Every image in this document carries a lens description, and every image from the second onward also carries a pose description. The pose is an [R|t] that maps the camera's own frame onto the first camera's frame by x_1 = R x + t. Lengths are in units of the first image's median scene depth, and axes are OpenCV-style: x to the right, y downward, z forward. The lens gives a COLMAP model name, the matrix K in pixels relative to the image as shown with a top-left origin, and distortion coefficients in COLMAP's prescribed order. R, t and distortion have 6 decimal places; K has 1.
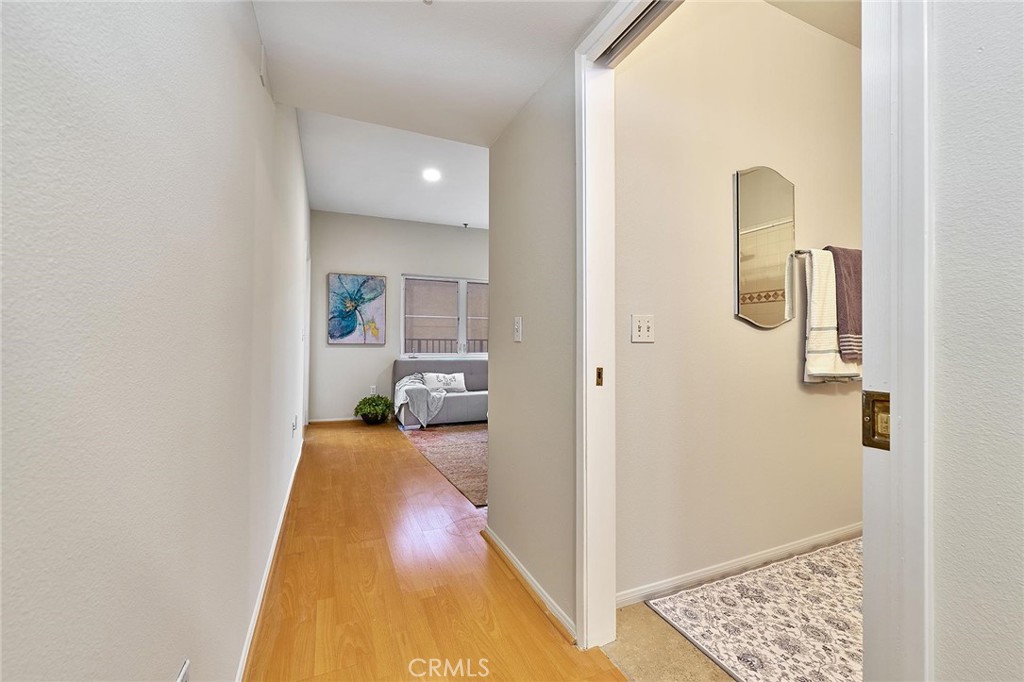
lens RADIAL K [[418.3, 0, 513.2], [0, 418.3, 337.2], [0, 0, 1]] dist [0.022507, -0.000137]
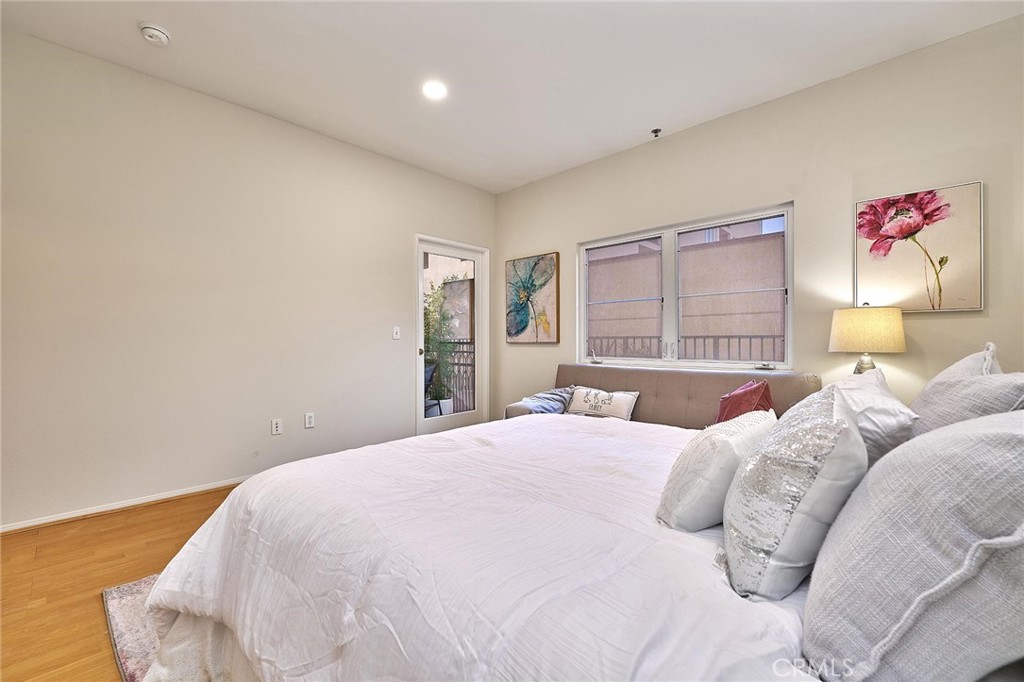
lens RADIAL K [[419.6, 0, 513.3], [0, 419.6, 341.1], [0, 0, 1]] dist [-0.004445, -0.000827]
pose [[0.395974, -0.009257, -0.918215, 0.358285], [0.008771, 0.999942, -0.006298, 0.017932], [0.918220, -0.005560, 0.396032, 0.652190]]
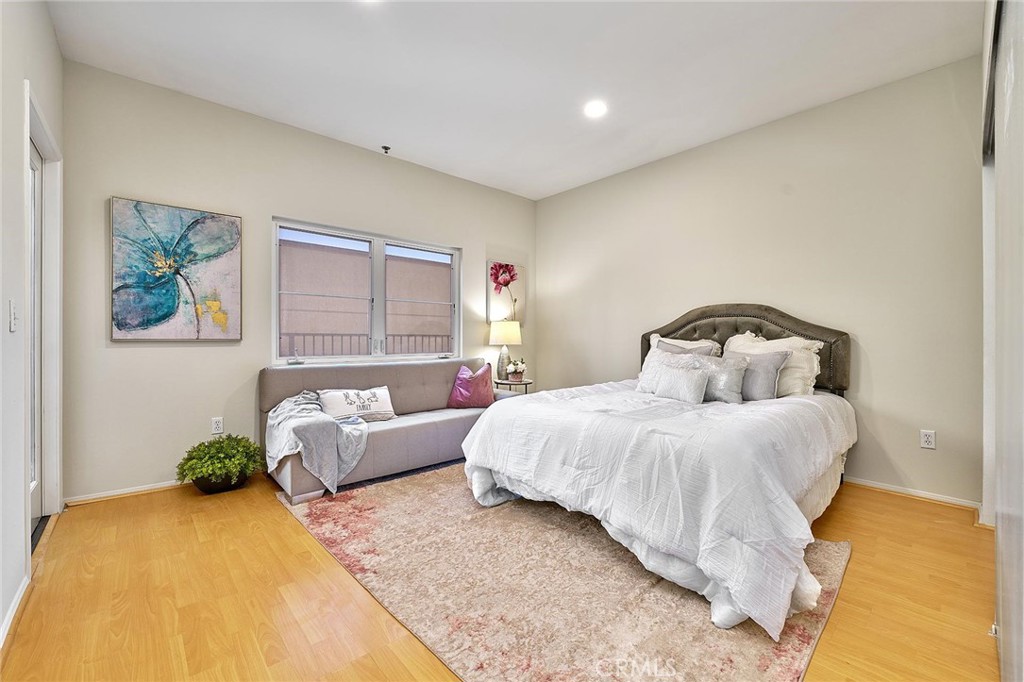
lens RADIAL K [[419.6, 0, 513.3], [0, 419.6, 341.1], [0, 0, 1]] dist [-0.004445, -0.000827]
pose [[0.949717, -0.007028, 0.313030, -0.142914], [0.003017, 0.999907, 0.013296, 0.011672], [-0.313094, -0.011683, 0.949650, 0.378494]]
